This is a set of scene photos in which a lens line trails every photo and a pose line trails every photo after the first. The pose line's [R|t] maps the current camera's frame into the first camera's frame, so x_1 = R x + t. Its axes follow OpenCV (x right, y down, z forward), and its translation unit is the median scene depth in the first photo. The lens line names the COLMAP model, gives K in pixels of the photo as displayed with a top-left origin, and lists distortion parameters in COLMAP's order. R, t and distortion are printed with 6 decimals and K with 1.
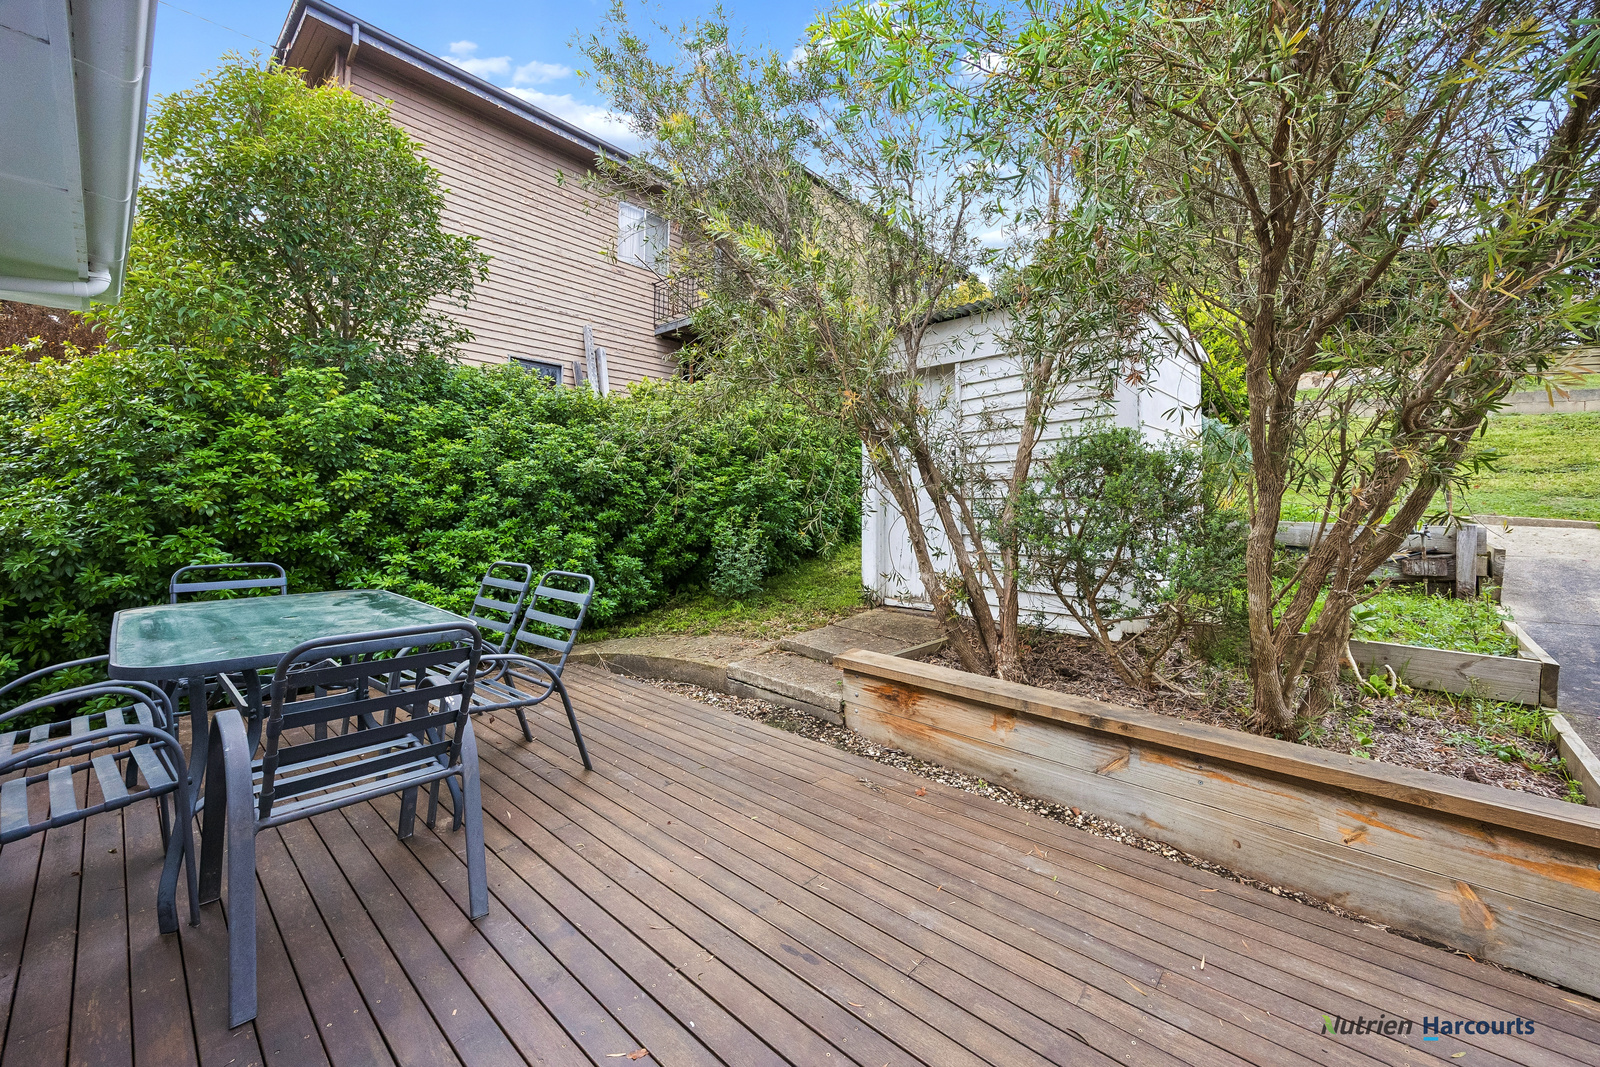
lens RADIAL K [[610.7, 0, 817.9], [0, 610.7, 505.3], [0, 0, 1]] dist [-0.005643, 0.000262]
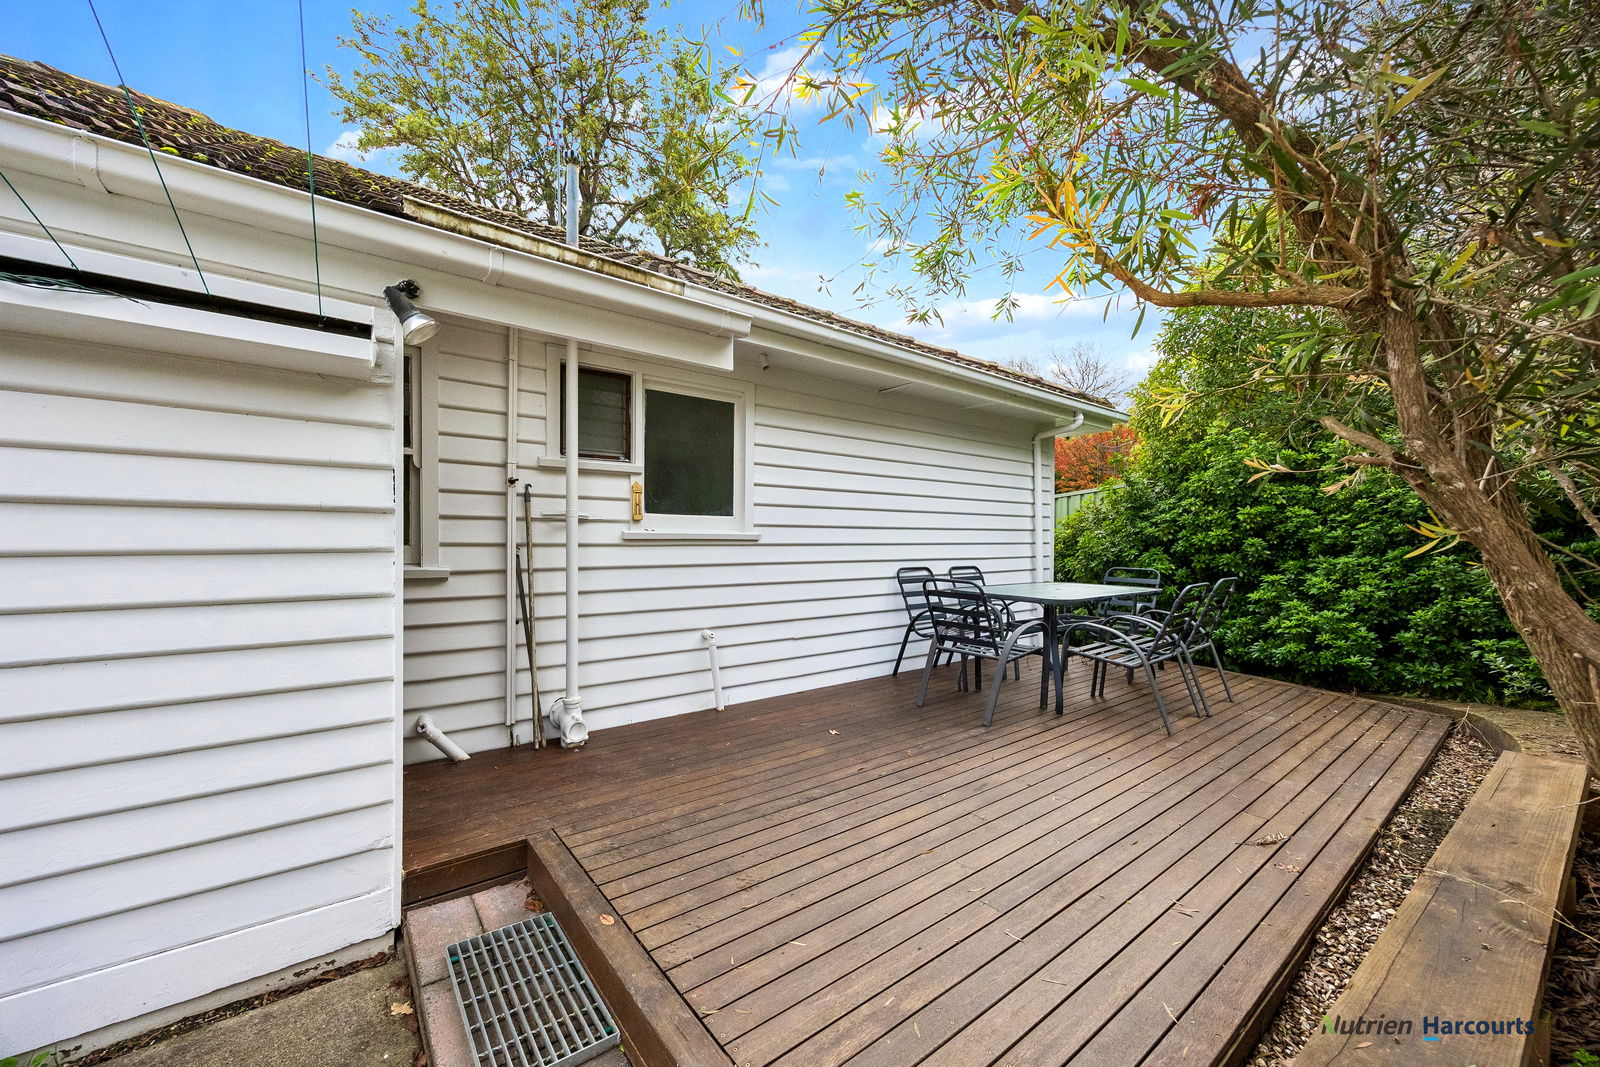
lens RADIAL K [[610.7, 0, 804.8], [0, 610.7, 539.9], [0, 0, 1]] dist [-0.005643, 0.000262]
pose [[-0.179224, -0.010524, -0.983752, 0.872714], [-0.004001, 0.999942, -0.009969, 0.039159], [0.983800, 0.002149, -0.179256, 0.418899]]
